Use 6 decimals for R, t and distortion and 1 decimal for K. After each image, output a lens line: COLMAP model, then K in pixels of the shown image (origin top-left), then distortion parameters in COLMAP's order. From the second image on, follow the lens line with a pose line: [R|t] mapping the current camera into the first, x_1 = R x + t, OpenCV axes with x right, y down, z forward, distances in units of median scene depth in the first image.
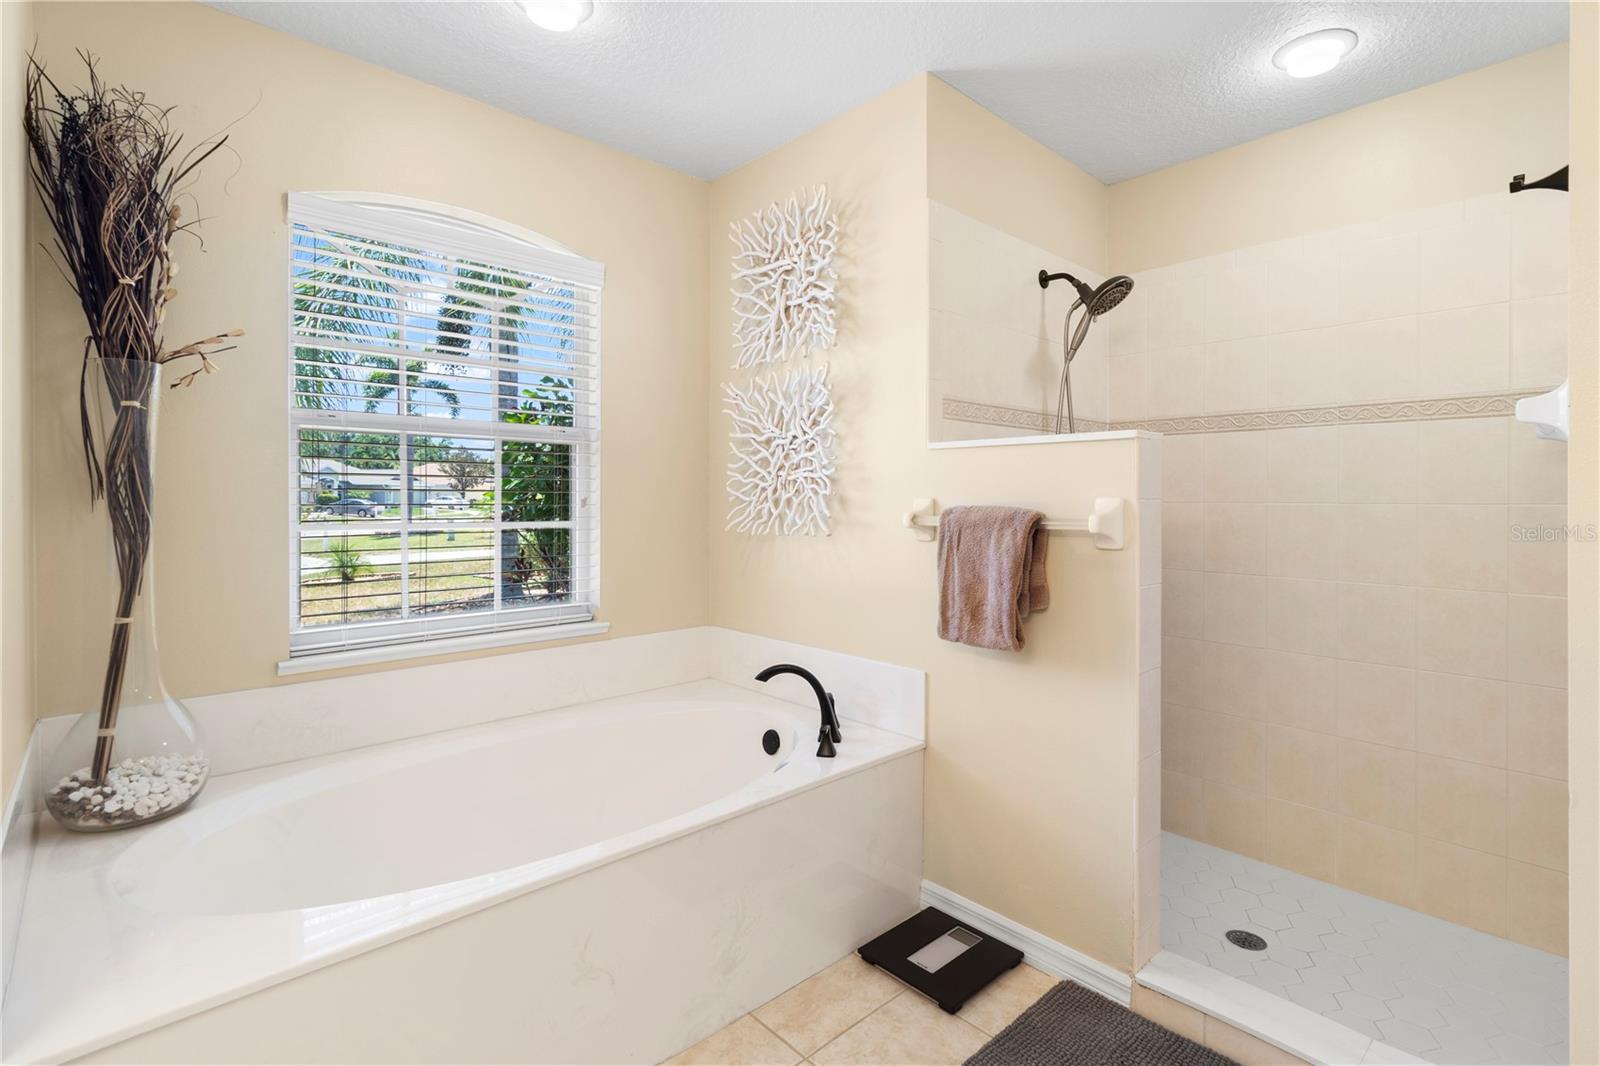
lens RADIAL K [[756.7, 0, 794.0], [0, 756.7, 498.8], [0, 0, 1]] dist [0.001726, -0.001435]
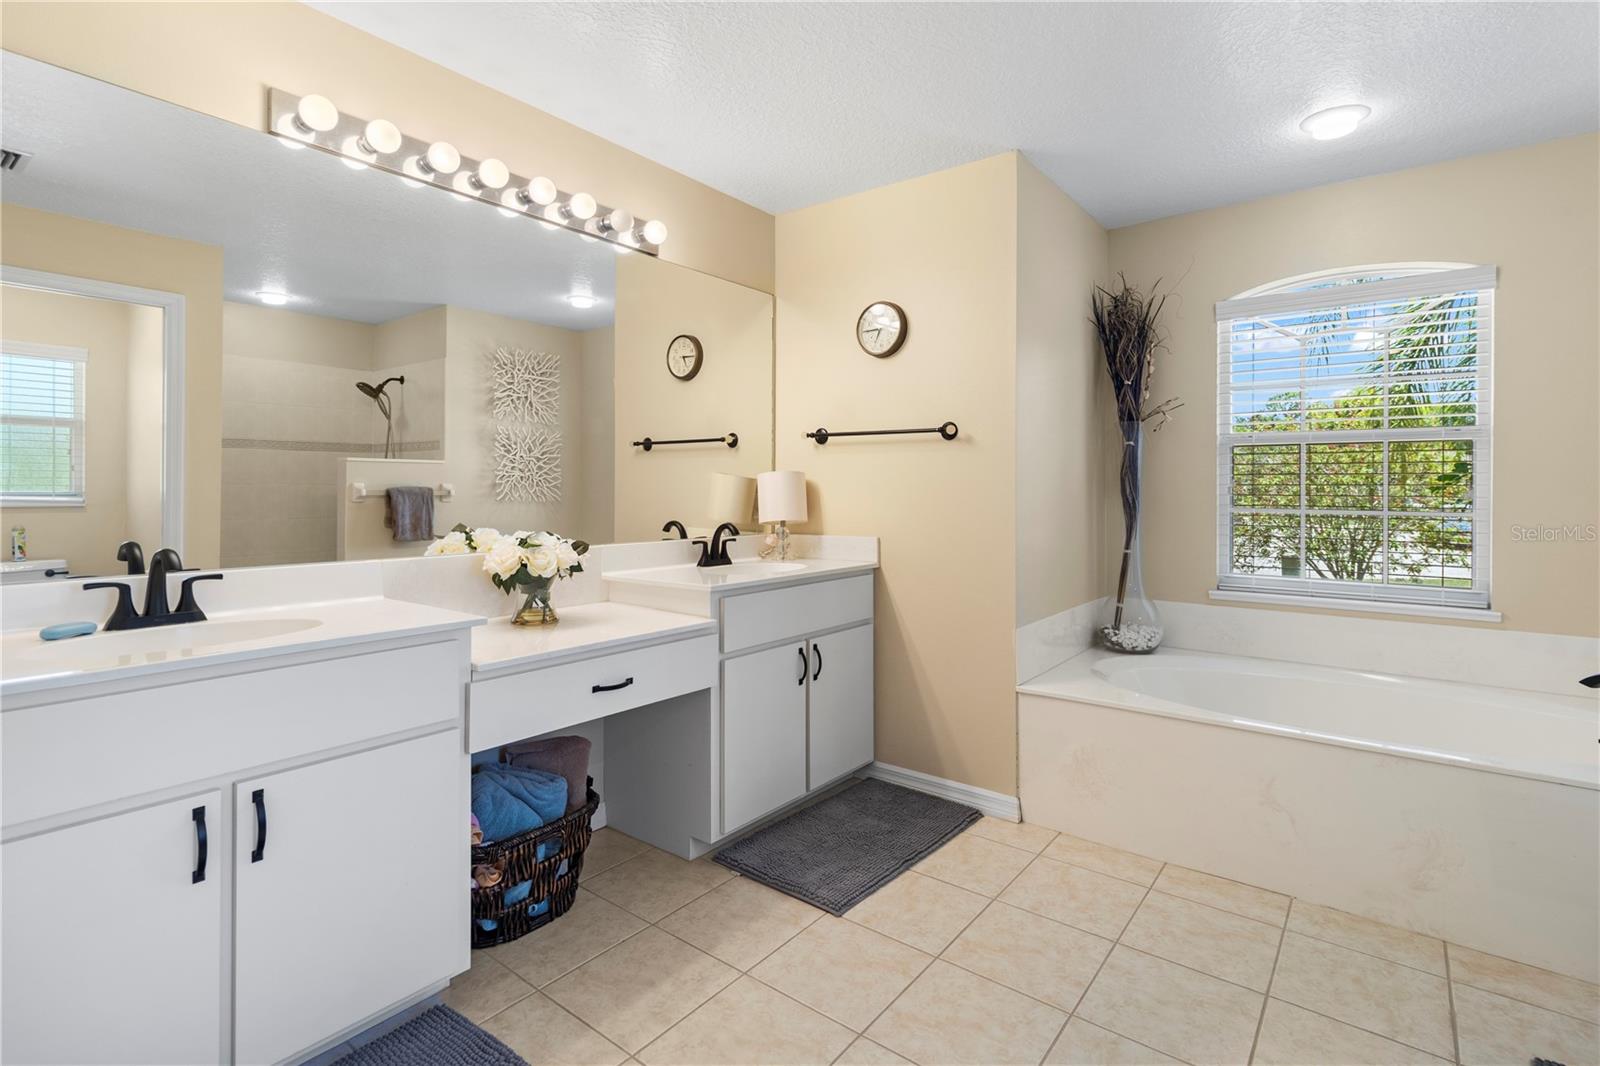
lens RADIAL K [[756.7, 0, 817.0], [0, 756.7, 489.3], [0, 0, 1]] dist [0.001726, -0.001435]
pose [[0.164993, 0.007955, -0.986263, 0.943277], [-0.002575, 0.999968, 0.007635, -0.016880], [0.986291, 0.001280, 0.165009, -0.139990]]
